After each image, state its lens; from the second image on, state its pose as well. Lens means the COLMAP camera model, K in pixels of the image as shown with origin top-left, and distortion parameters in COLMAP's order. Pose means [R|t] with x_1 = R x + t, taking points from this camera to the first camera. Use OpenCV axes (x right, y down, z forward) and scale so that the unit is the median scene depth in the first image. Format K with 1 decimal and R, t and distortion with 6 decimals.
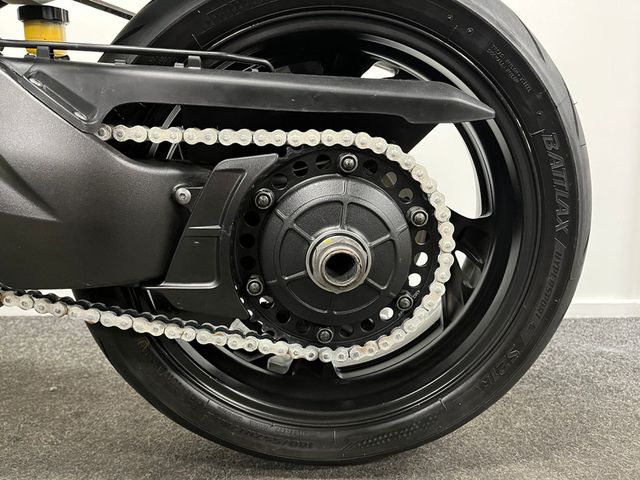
lens RADIAL K [[483.8, 0, 322.7], [0, 483.8, 240.0], [0, 0, 1]] dist [0.013170, 0.004397]
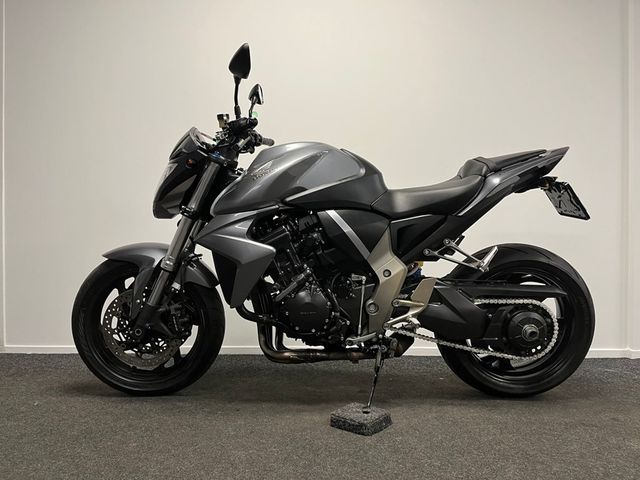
lens RADIAL K [[483.8, 0, 316.4], [0, 483.8, 240.9], [0, 0, 1]] dist [0.013170, 0.004397]
pose [[0.999431, -0.005066, -0.033341, -1.546248], [0.001187, 0.993323, -0.115357, -0.243884], [0.033703, 0.115252, 0.992764, -3.027661]]
